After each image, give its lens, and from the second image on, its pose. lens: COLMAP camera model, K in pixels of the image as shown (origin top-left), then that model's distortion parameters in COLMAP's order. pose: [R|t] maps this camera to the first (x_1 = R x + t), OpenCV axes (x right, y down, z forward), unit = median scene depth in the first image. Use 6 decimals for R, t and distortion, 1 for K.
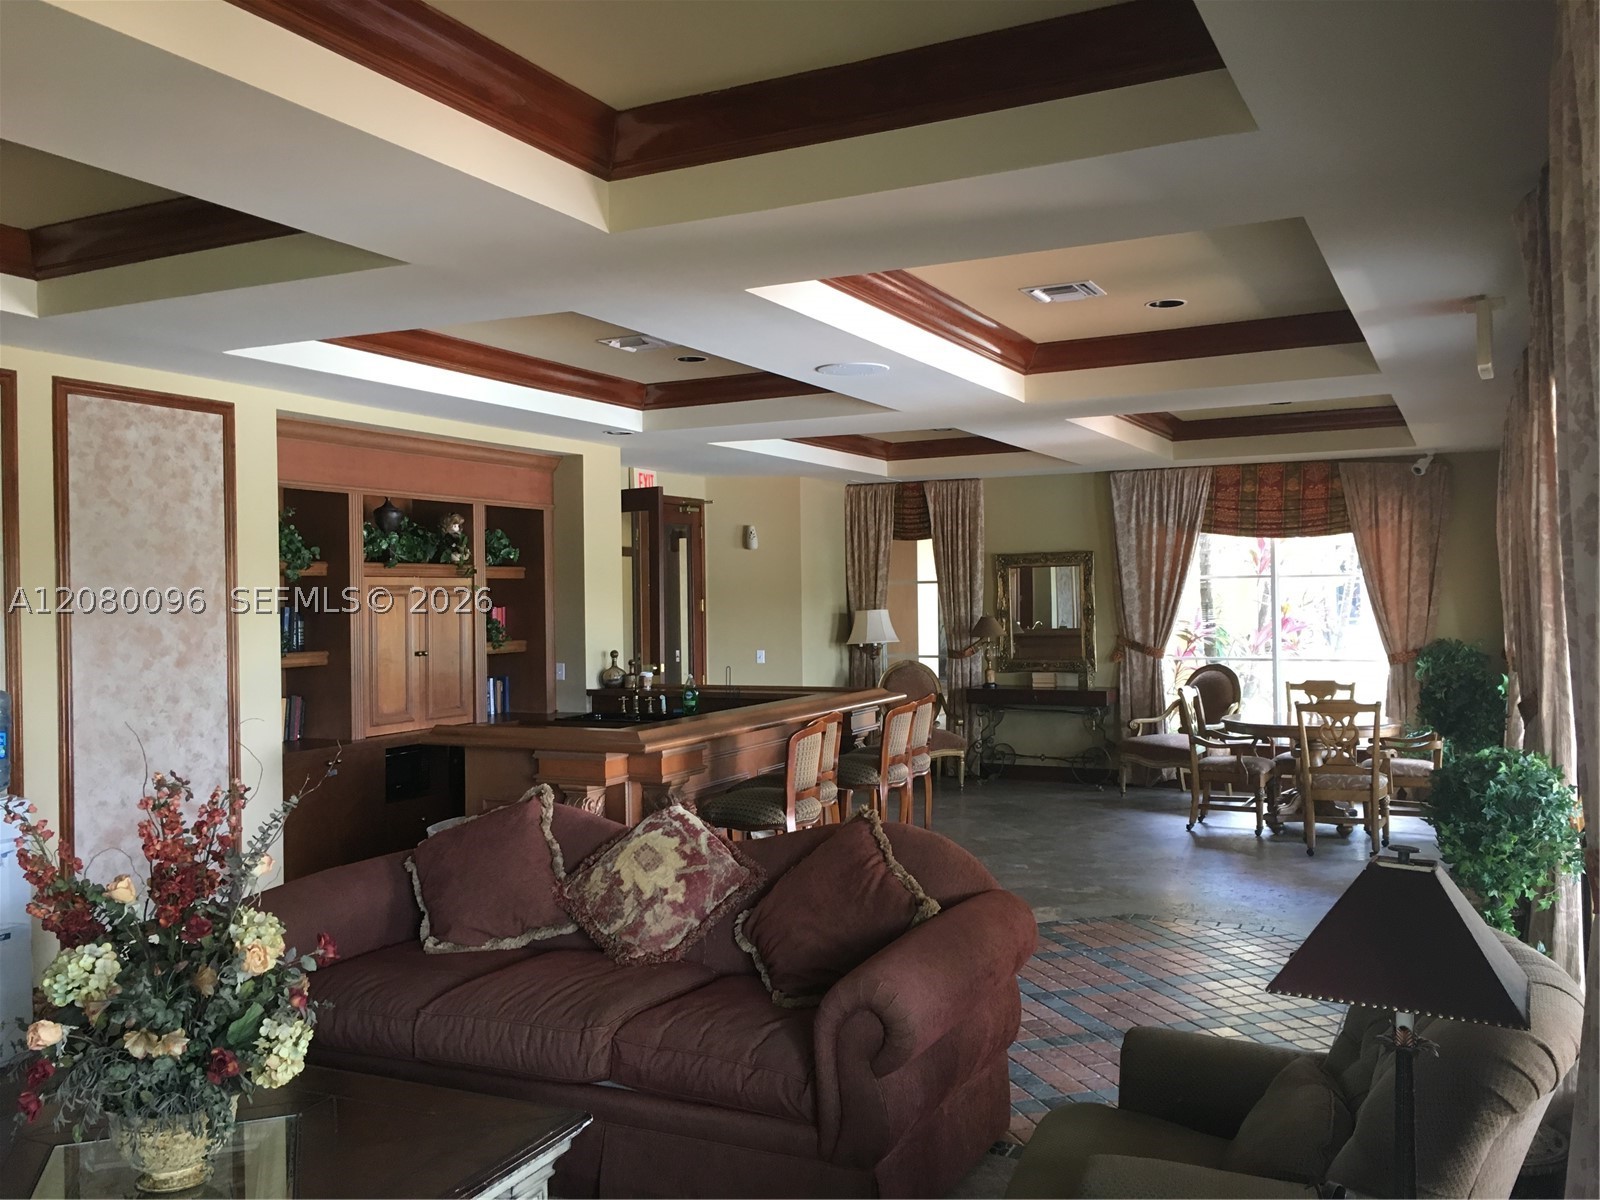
lens RADIAL K [[1353.4, 0, 800.5], [0, 1353.4, 594.0], [0, 0, 1]] dist [0.008391, 0.003578]
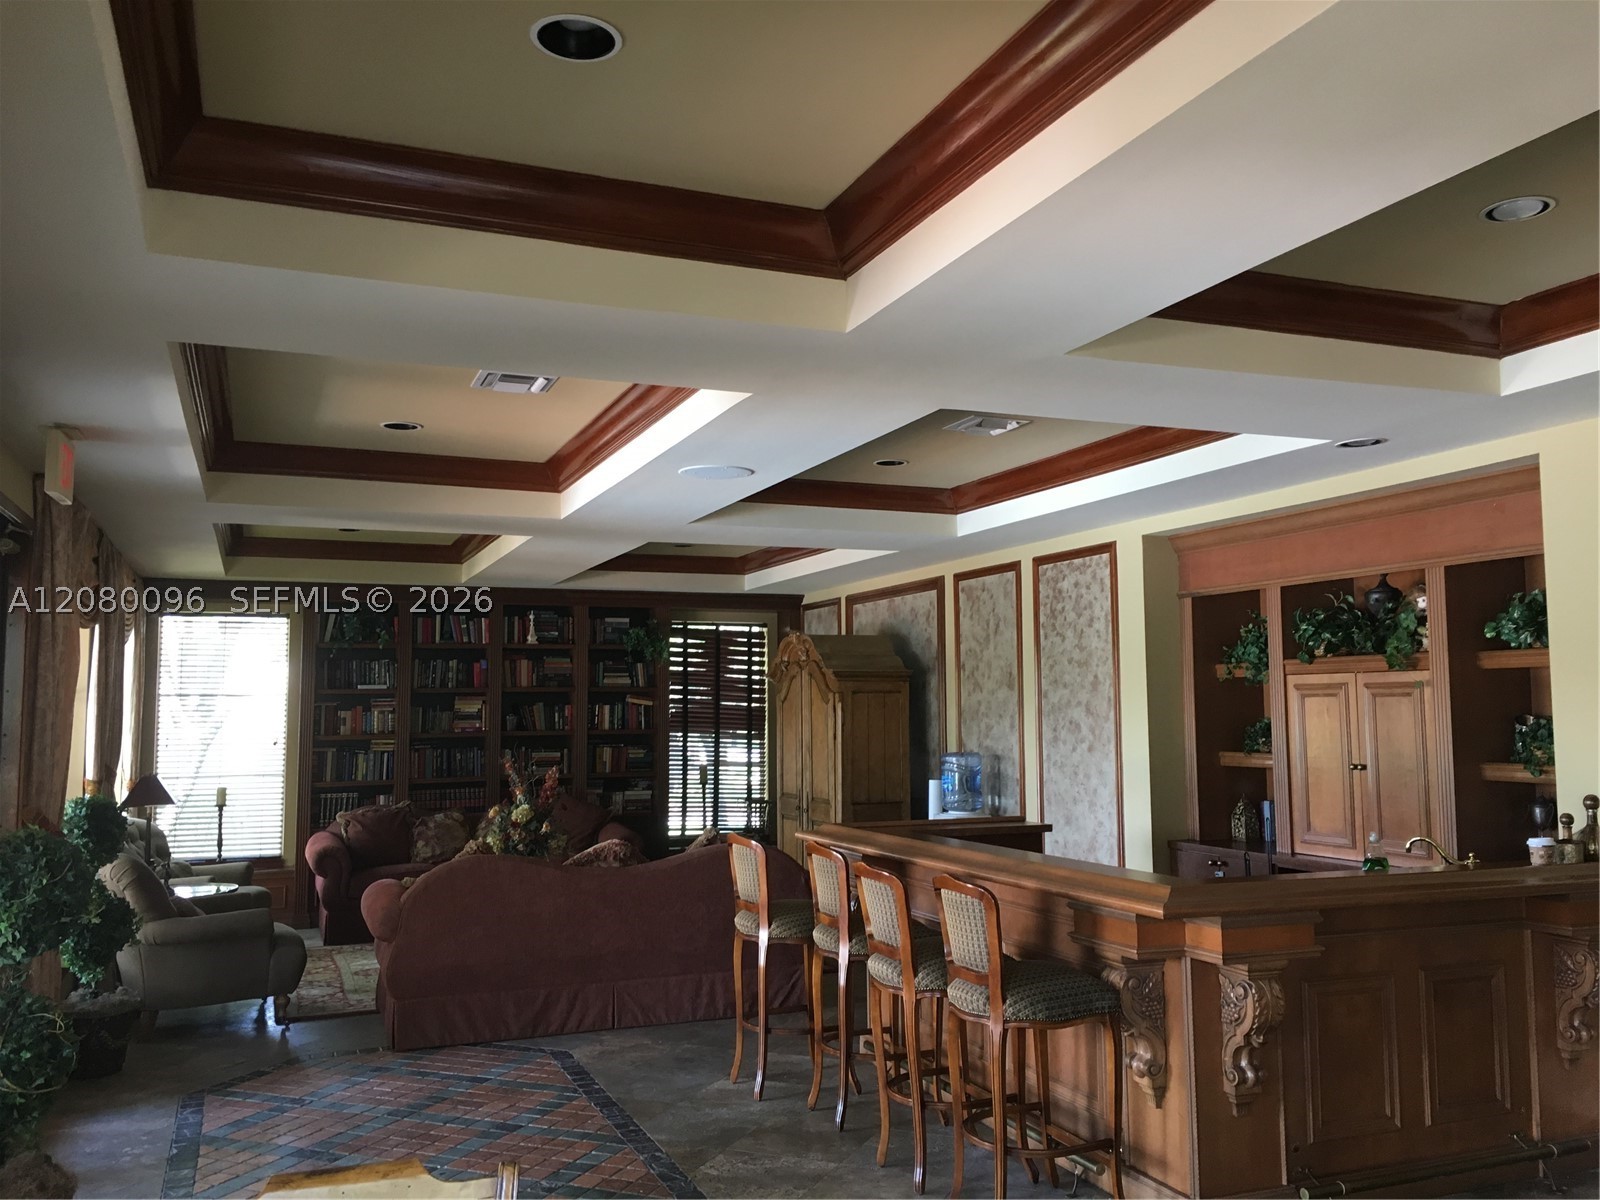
lens RADIAL K [[1353.4, 0, 800.8], [0, 1353.4, 600.5], [0, 0, 1]] dist [0.008391, 0.003578]
pose [[-0.672330, -0.048610, -0.738654, 0.713884], [0.010924, 0.997081, -0.075559, 0.003189], [0.740171, -0.058870, -0.669836, 1.690781]]
